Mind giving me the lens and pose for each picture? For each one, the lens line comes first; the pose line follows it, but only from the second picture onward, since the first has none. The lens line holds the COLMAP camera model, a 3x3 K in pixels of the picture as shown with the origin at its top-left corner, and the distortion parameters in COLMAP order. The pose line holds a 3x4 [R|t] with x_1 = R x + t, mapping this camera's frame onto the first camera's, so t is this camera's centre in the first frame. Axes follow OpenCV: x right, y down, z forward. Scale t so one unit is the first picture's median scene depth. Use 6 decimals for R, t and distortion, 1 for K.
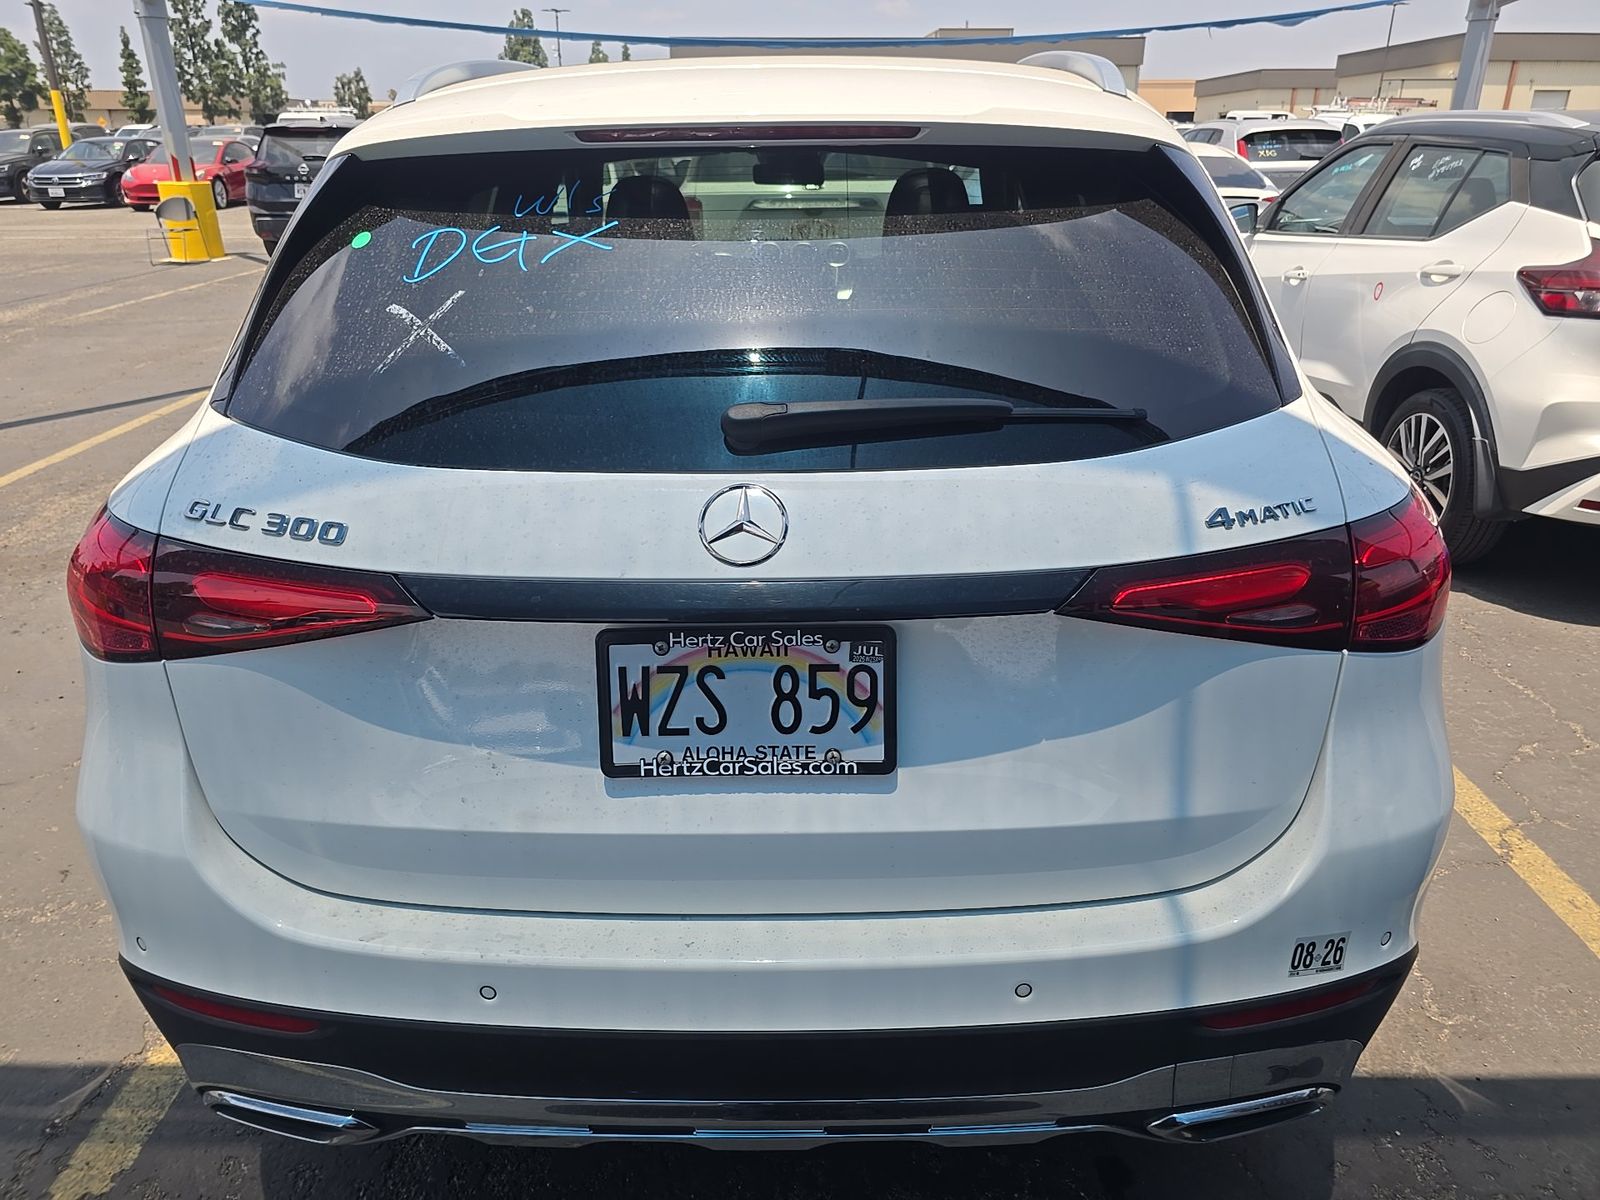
lens RADIAL K [[1076.2, 0, 798.6], [0, 1076.2, 595.5], [0, 0, 1]] dist [0.035971, -0.025305]
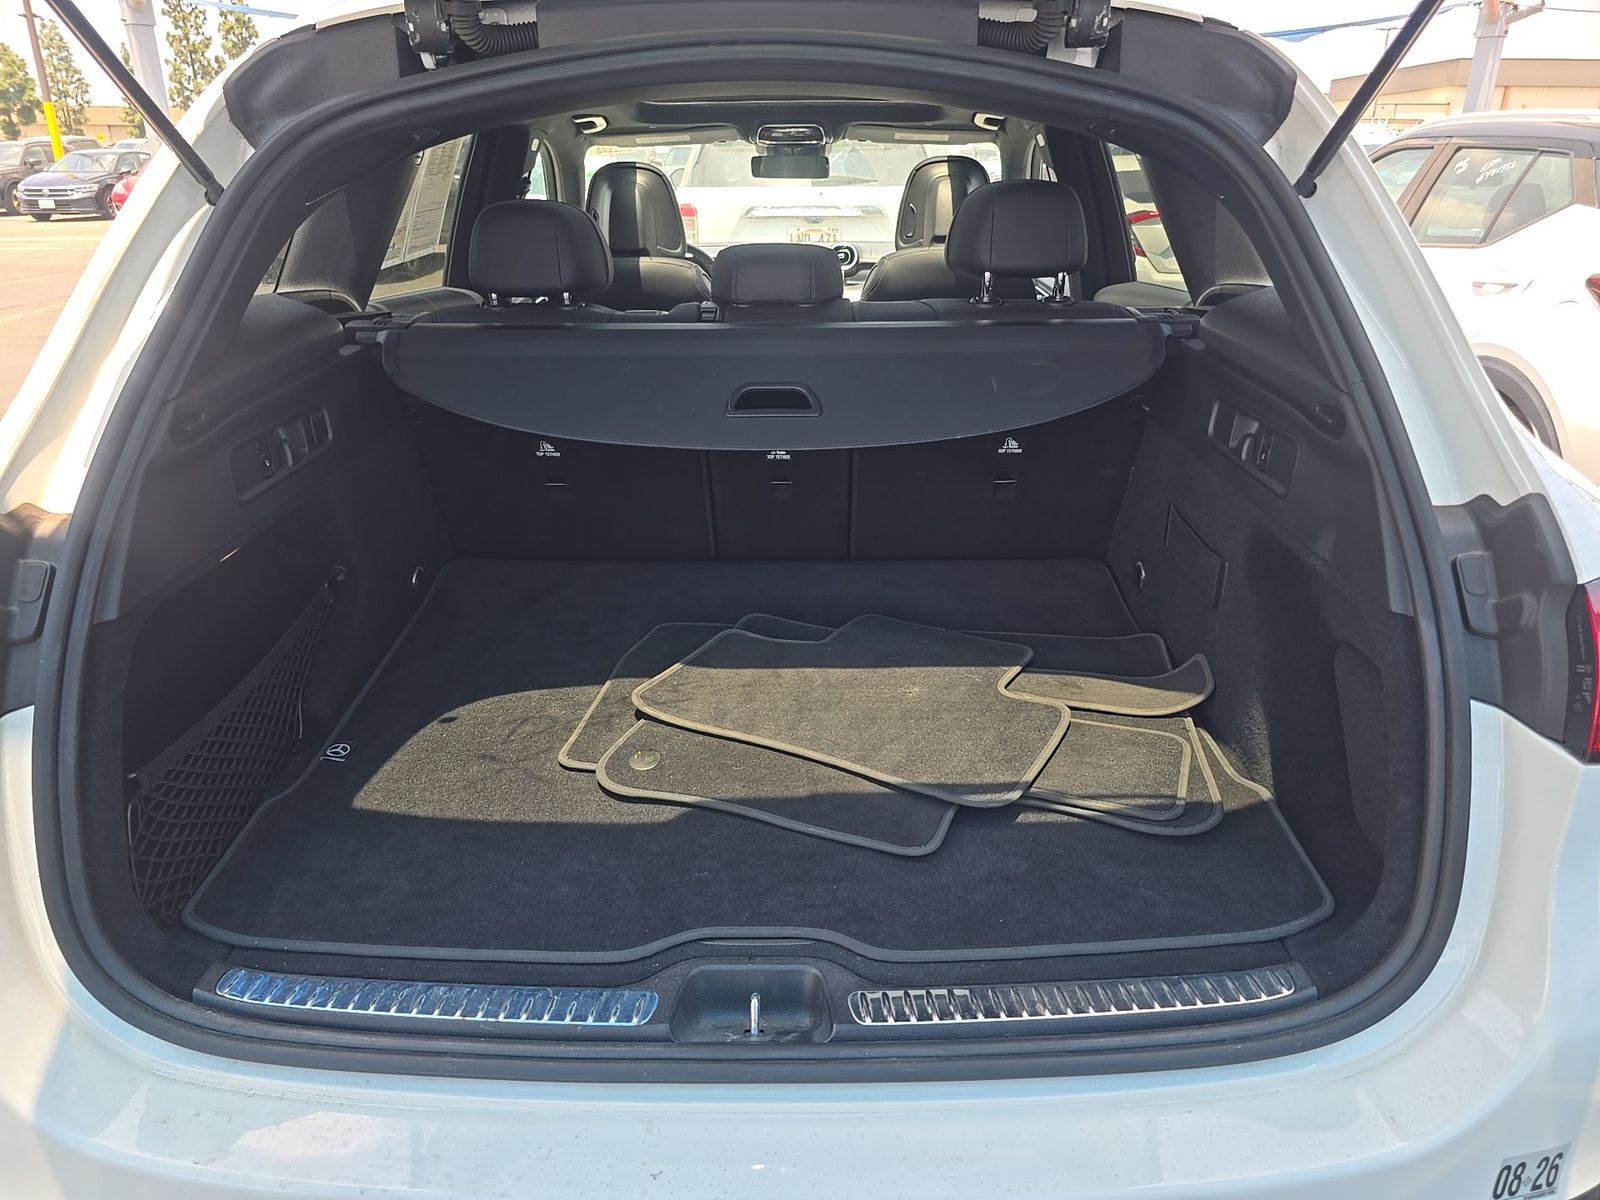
lens RADIAL K [[1076.2, 0, 801.3], [0, 1076.2, 598.9], [0, 0, 1]] dist [0.035971, -0.025305]
pose [[0.999969, 0.004596, 0.006334, -0.013289], [-0.004514, 0.999905, -0.012994, -0.046792], [-0.006393, 0.012965, 0.999896, 0.294261]]
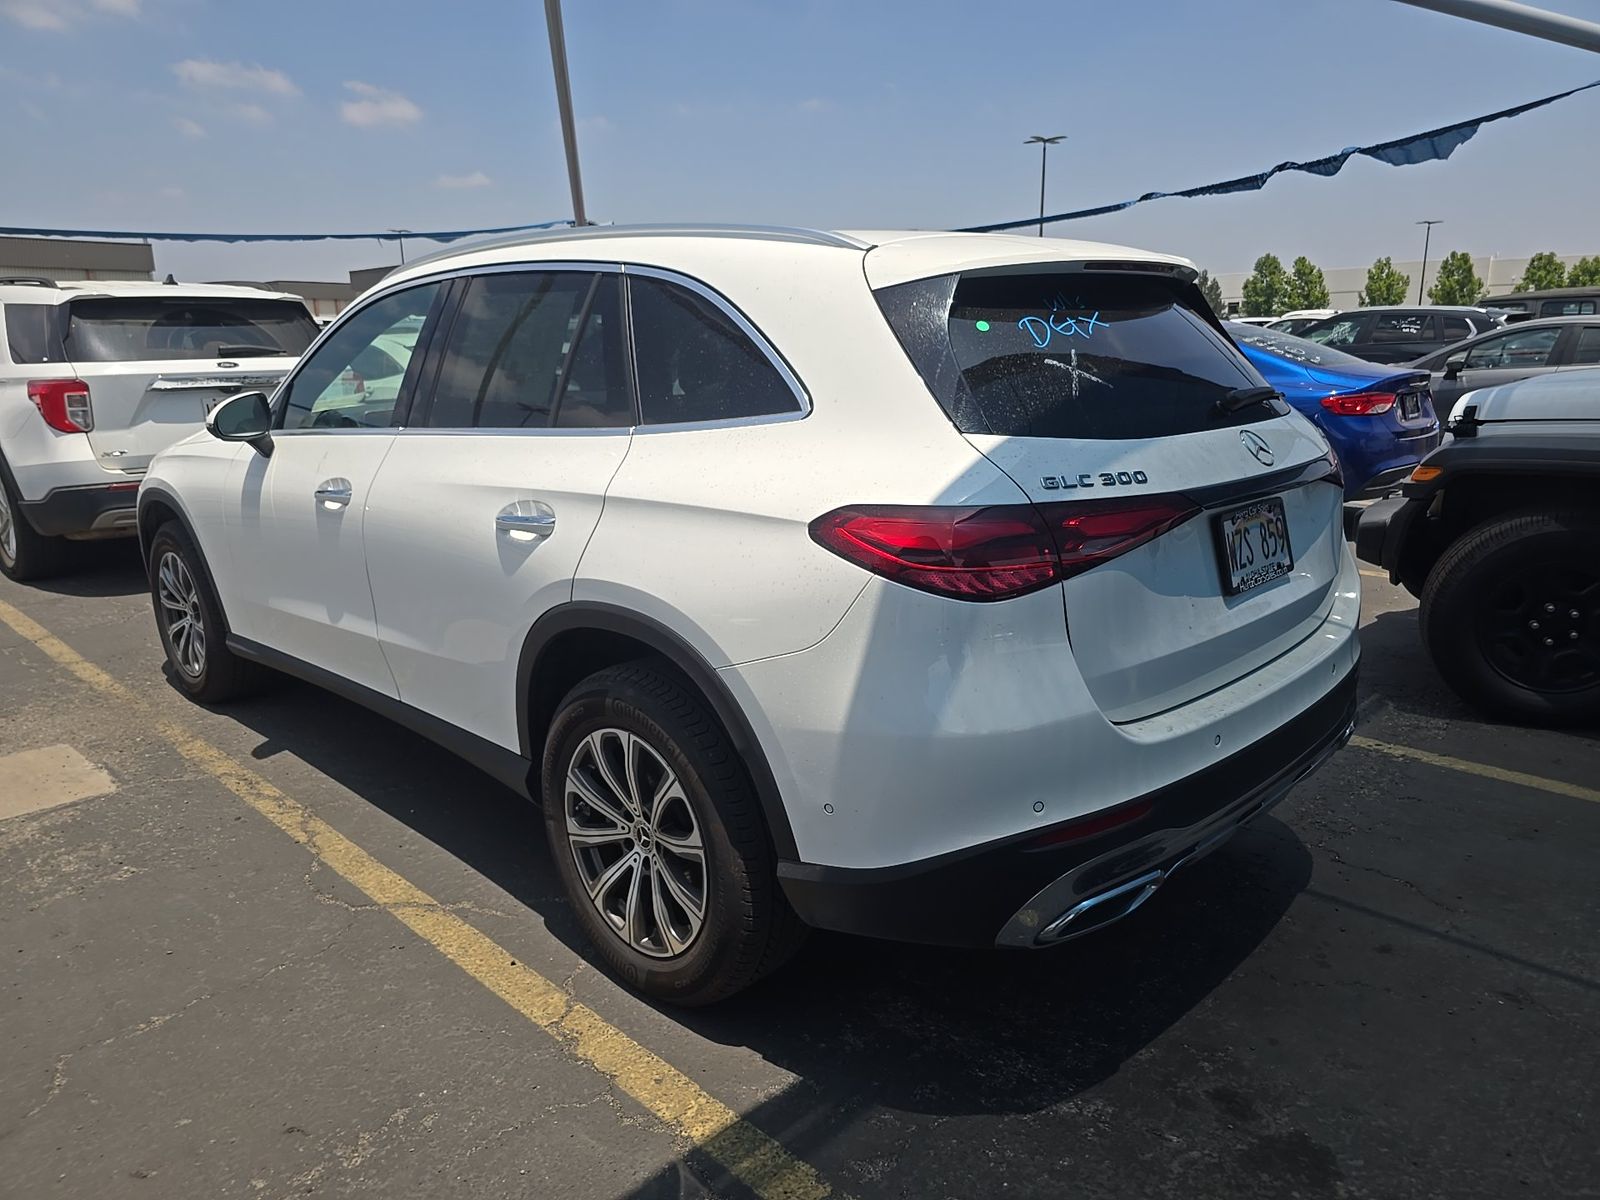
lens RADIAL K [[1076.2, 0, 795.8], [0, 1076.2, 591.9], [0, 0, 1]] dist [0.035971, -0.025305]
pose [[0.693976, -0.166087, 0.700580, -1.974030], [0.284091, 0.957248, -0.054477, 0.051692], [-0.661581, 0.236834, 0.711492, 0.190497]]
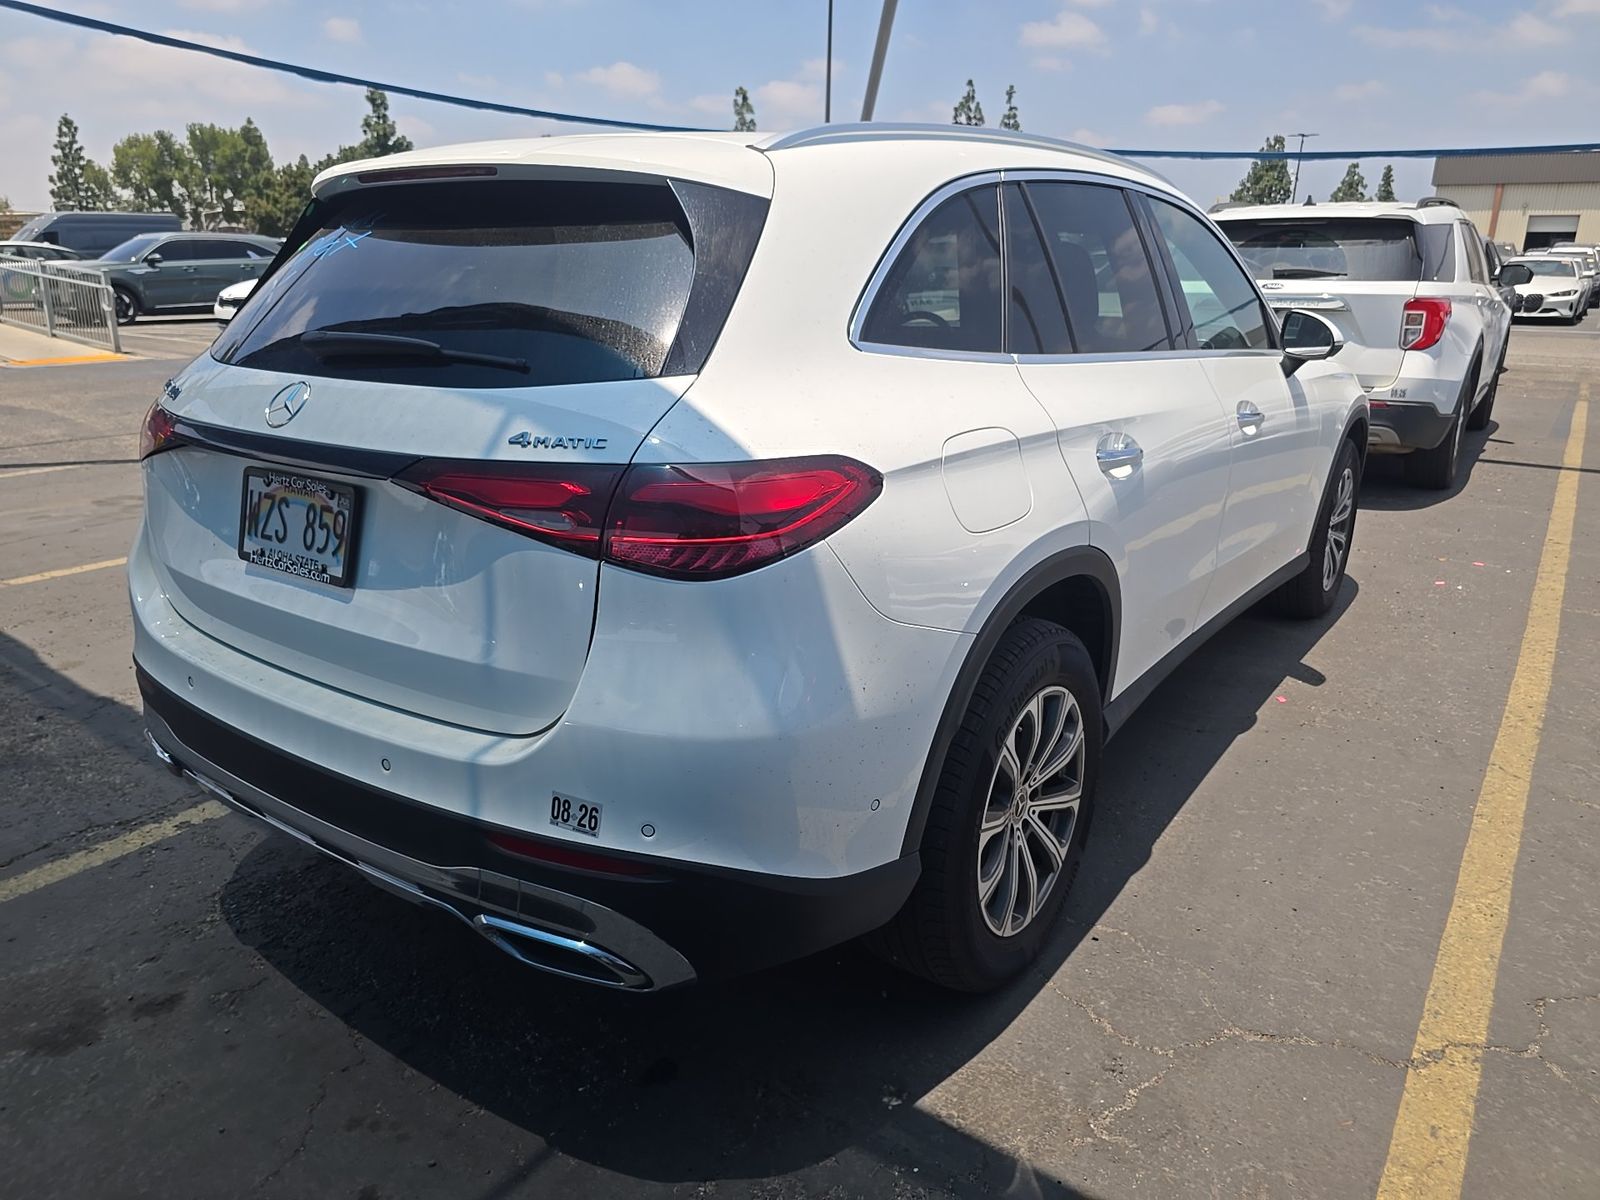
lens RADIAL K [[1076.2, 0, 807.5], [0, 1076.2, 602.1], [0, 0, 1]] dist [0.035971, -0.025305]
pose [[0.821288, 0.183991, -0.540031, 1.413630], [-0.233254, 0.972131, -0.023527, 0.071865], [0.520653, 0.145287, 0.841316, 0.088498]]
